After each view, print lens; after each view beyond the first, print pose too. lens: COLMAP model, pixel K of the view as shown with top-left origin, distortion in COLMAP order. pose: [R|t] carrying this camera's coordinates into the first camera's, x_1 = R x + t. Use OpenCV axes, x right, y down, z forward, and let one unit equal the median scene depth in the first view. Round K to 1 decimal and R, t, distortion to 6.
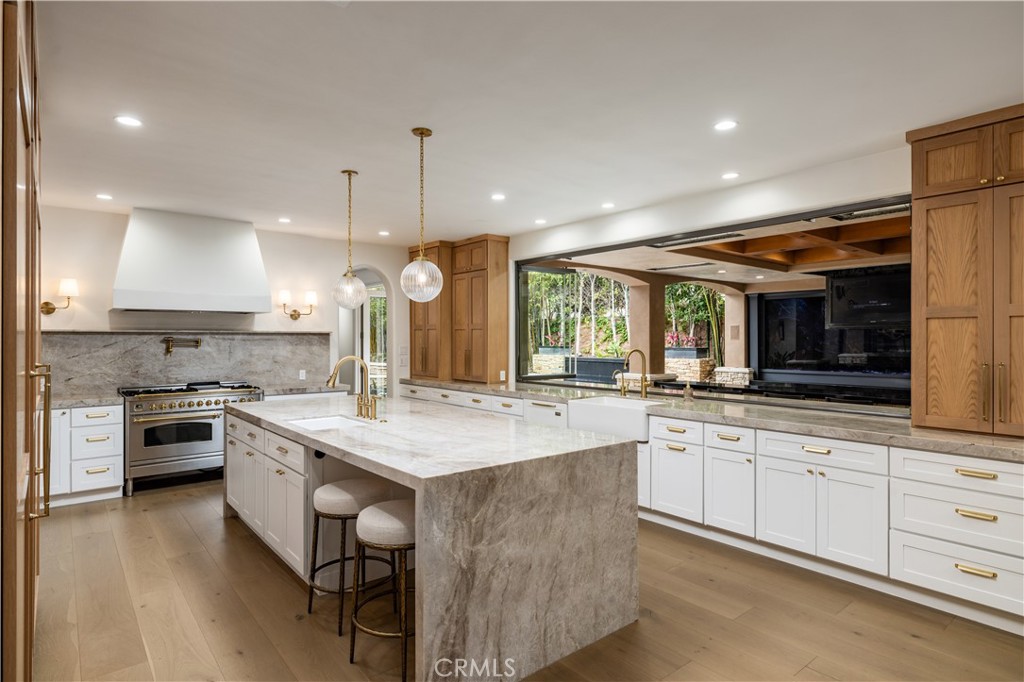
lens RADIAL K [[555.1, 0, 513.0], [0, 555.1, 339.0], [0, 0, 1]] dist [0.000793, 0.000521]
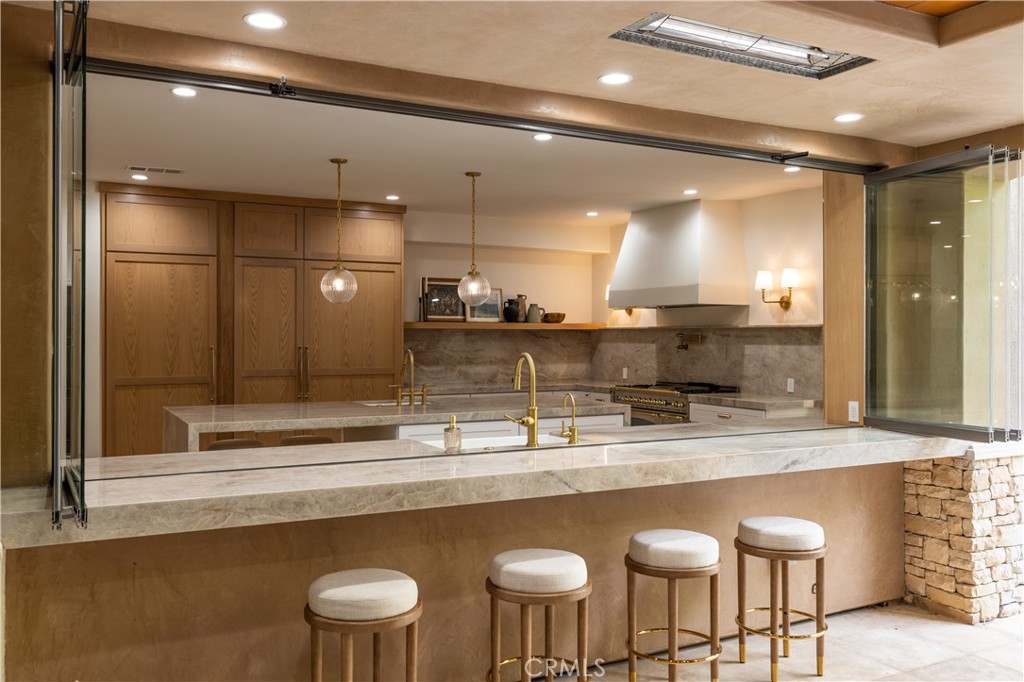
lens RADIAL K [[854.4, 0, 511.1], [0, 854.4, 339.9], [0, 0, 1]] dist [-0.031504, -0.001396]
pose [[-0.192356, 0.005359, -0.981311, 1.634589], [-0.002278, 0.999980, 0.005907, -0.000439], [0.981323, 0.003372, -0.192340, 1.800831]]
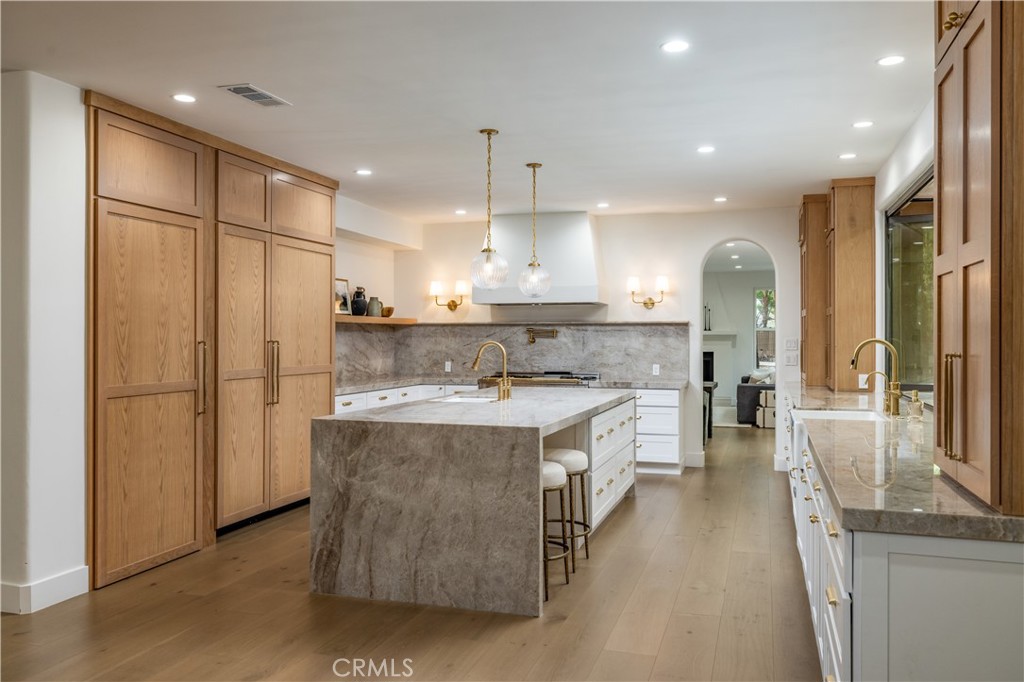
lens RADIAL K [[811.2, 0, 513.0], [0, 811.2, 340.5], [0, 0, 1]] dist [0.004057, 0.001984]
pose [[0.549304, 0.004035, -0.835613, 1.234663], [-0.001595, 0.999992, 0.003781, 0.026263], [0.835621, -0.000744, 0.549305, 0.185839]]
